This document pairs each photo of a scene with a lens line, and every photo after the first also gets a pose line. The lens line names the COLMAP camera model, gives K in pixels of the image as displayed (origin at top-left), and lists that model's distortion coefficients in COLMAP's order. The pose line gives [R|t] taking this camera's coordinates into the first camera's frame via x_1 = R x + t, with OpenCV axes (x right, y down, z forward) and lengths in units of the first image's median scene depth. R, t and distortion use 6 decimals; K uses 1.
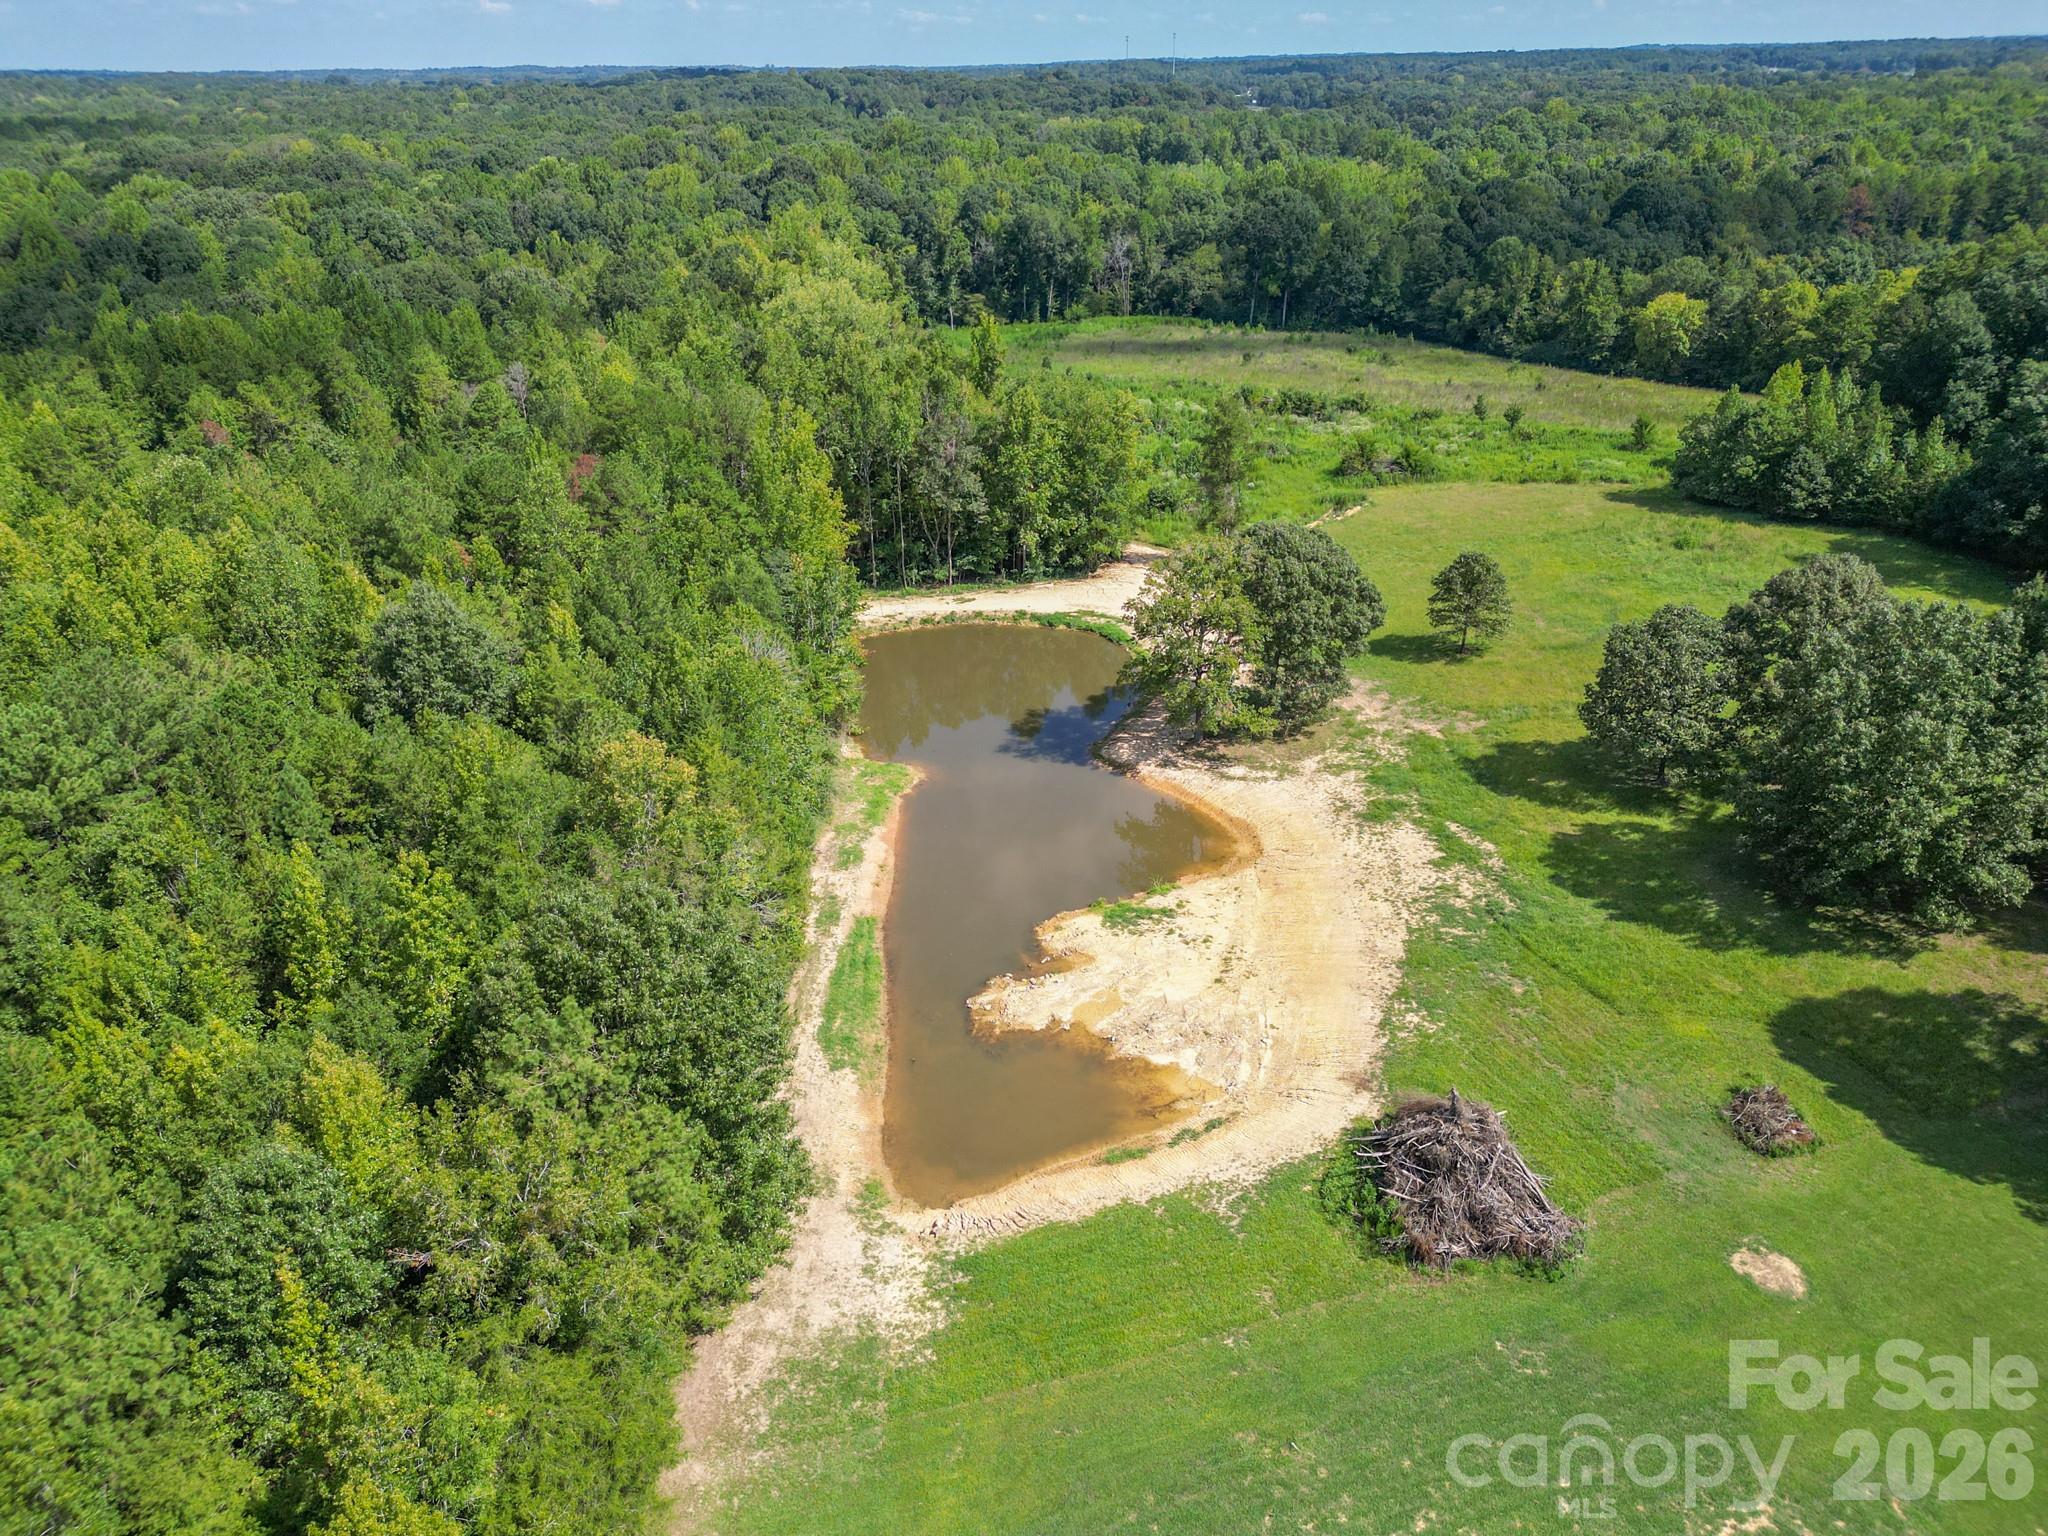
lens RADIAL K [[1434.2, 0, 1021.4], [0, 1434.2, 766.6], [0, 0, 1]] dist [0.069332, -0.062937]
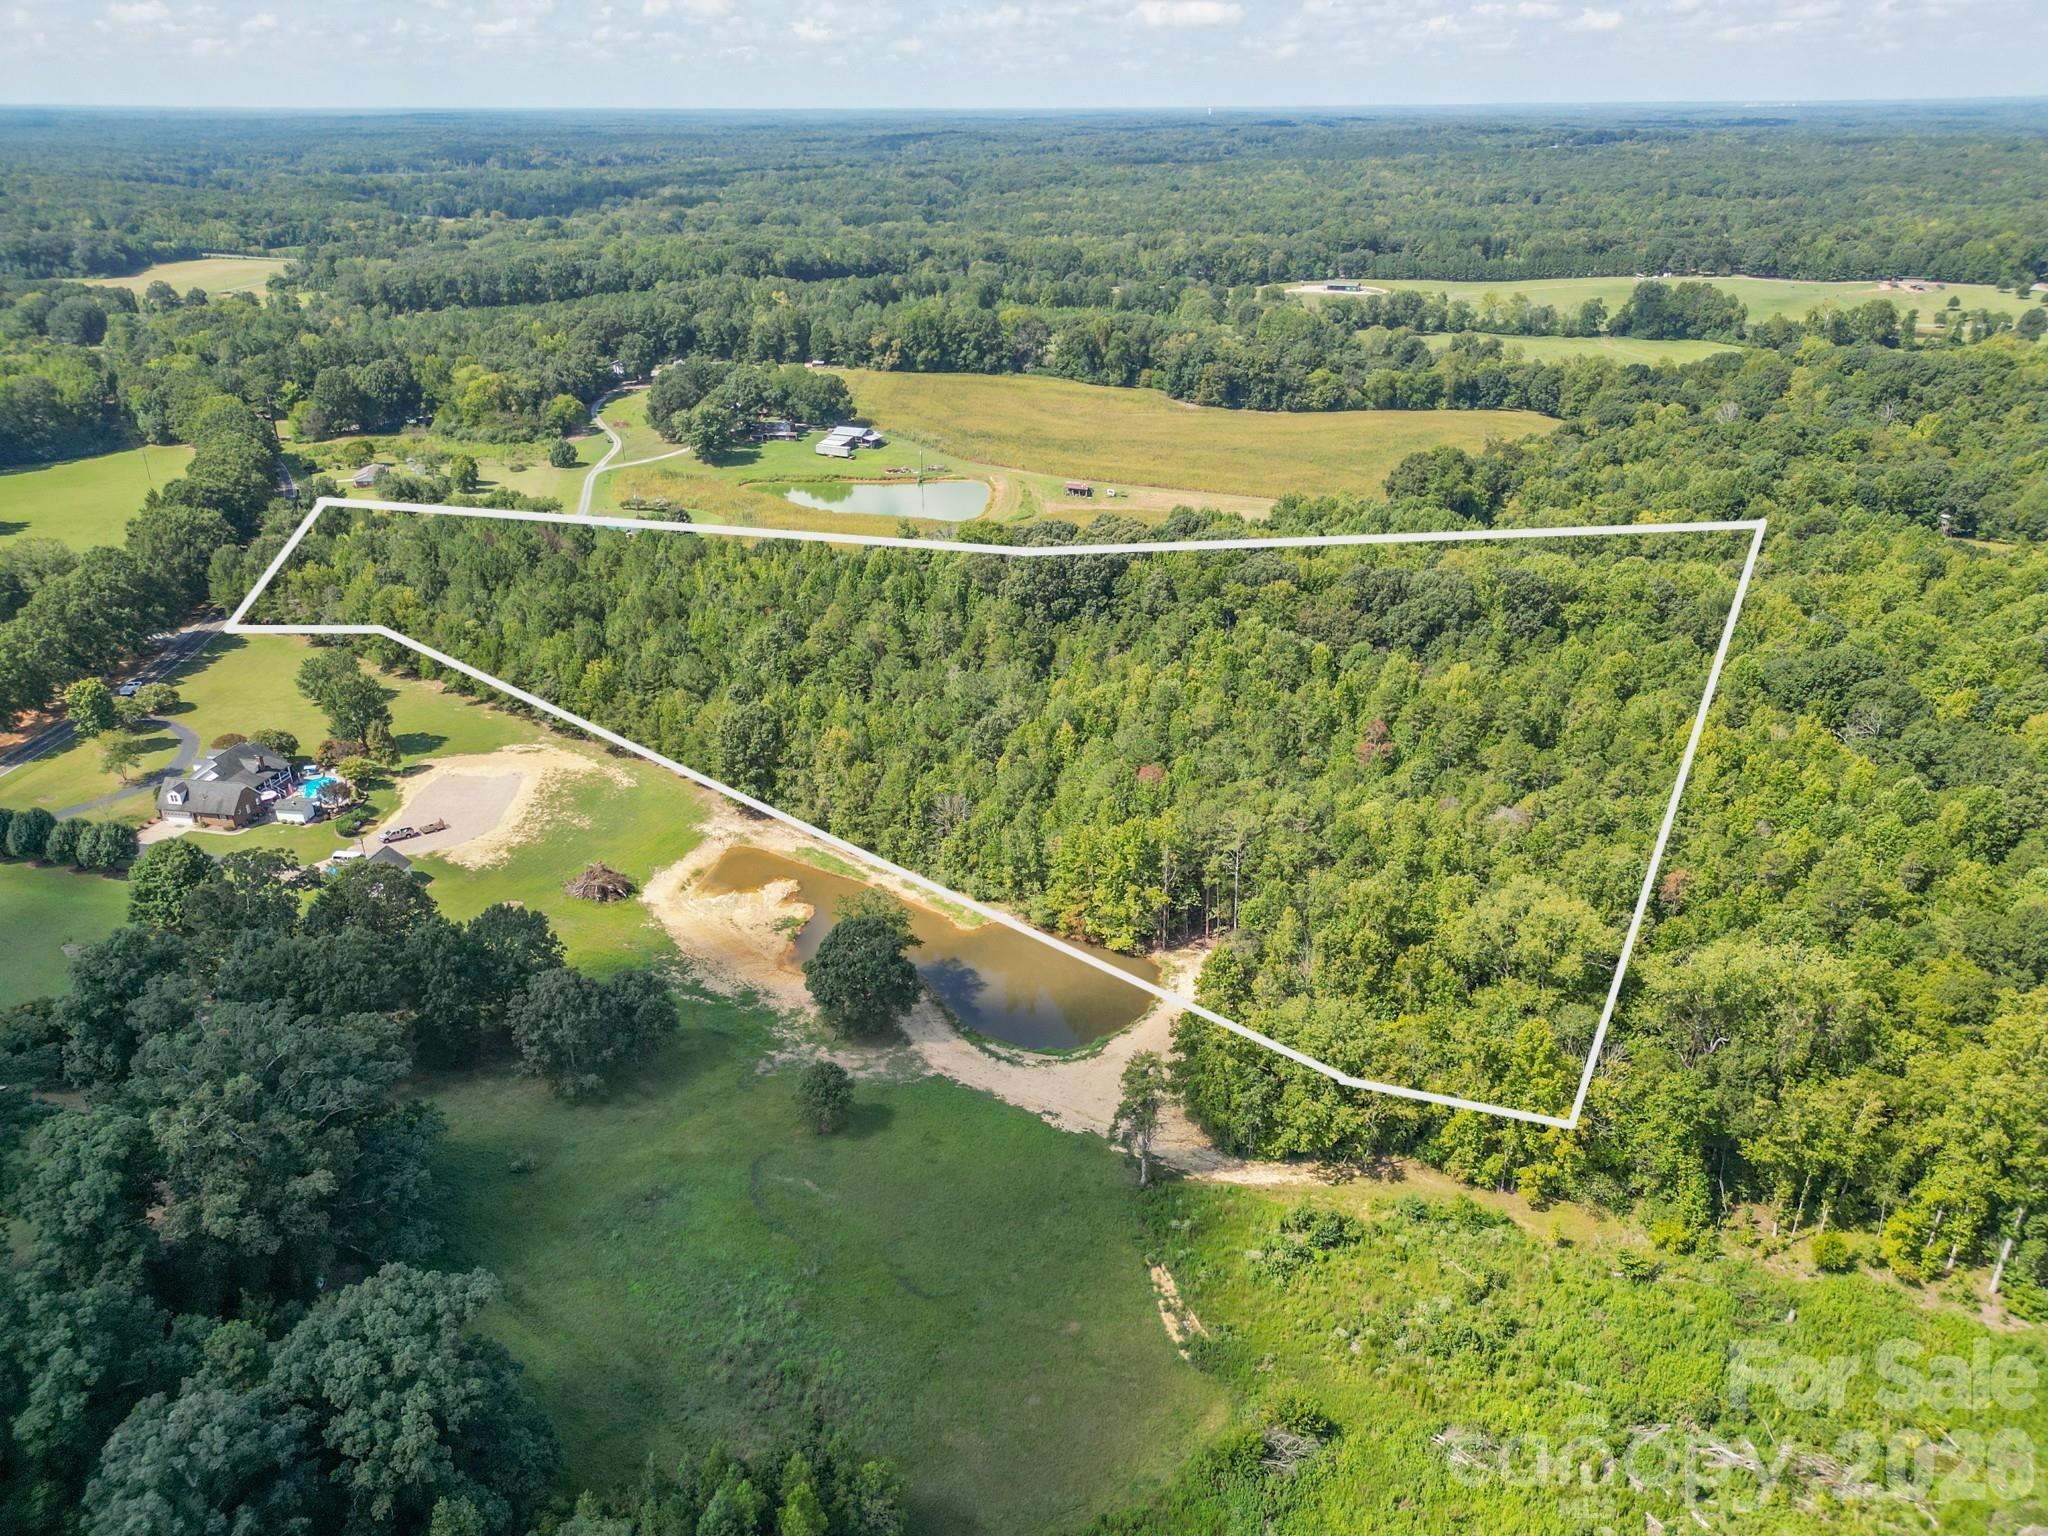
lens RADIAL K [[1432.6, 0, 1020.1], [0, 1432.6, 765.0], [0, 0, 1]] dist [0.091716, -0.111449]
pose [[-0.613301, 0.345280, -0.710383, 0.863494], [-0.332942, 0.702570, 0.628924, -1.019647], [0.716248, 0.622236, -0.315928, 1.122303]]
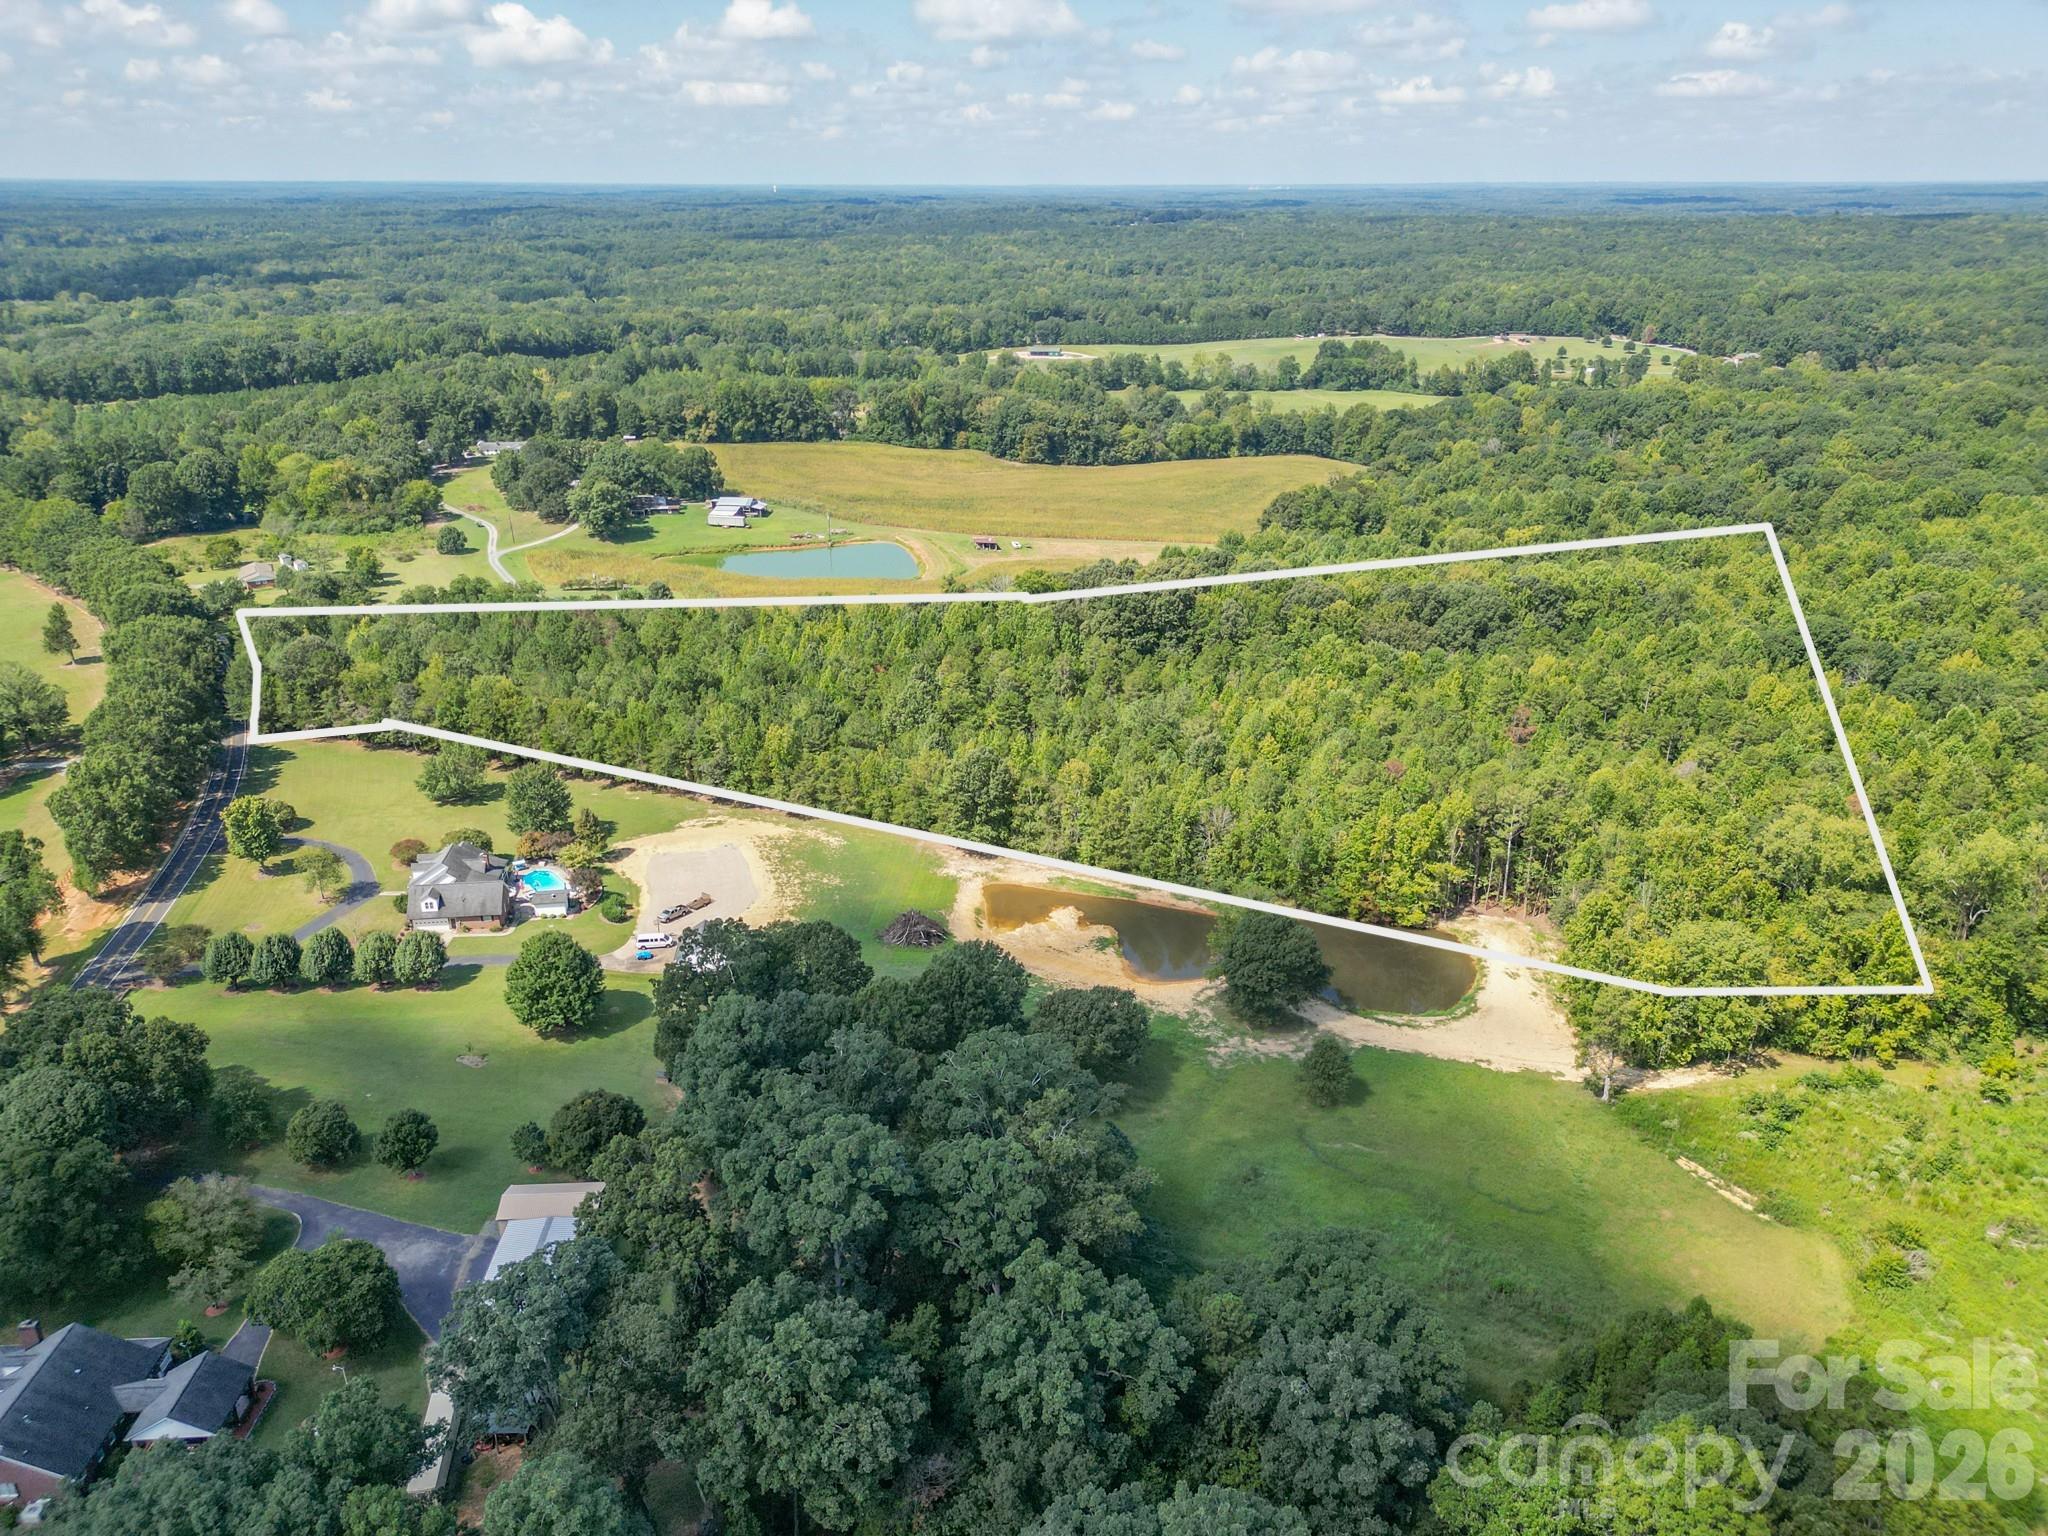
lens RADIAL K [[1437.3, 0, 1021.3], [0, 1437.3, 761.6], [0, 0, 1]] dist [0.068159, -0.059406]
pose [[-0.364700, 0.361945, -0.857898, 1.299803], [-0.402405, 0.769605, 0.495760, -0.794085], [0.839681, 0.526027, -0.135026, 0.635097]]
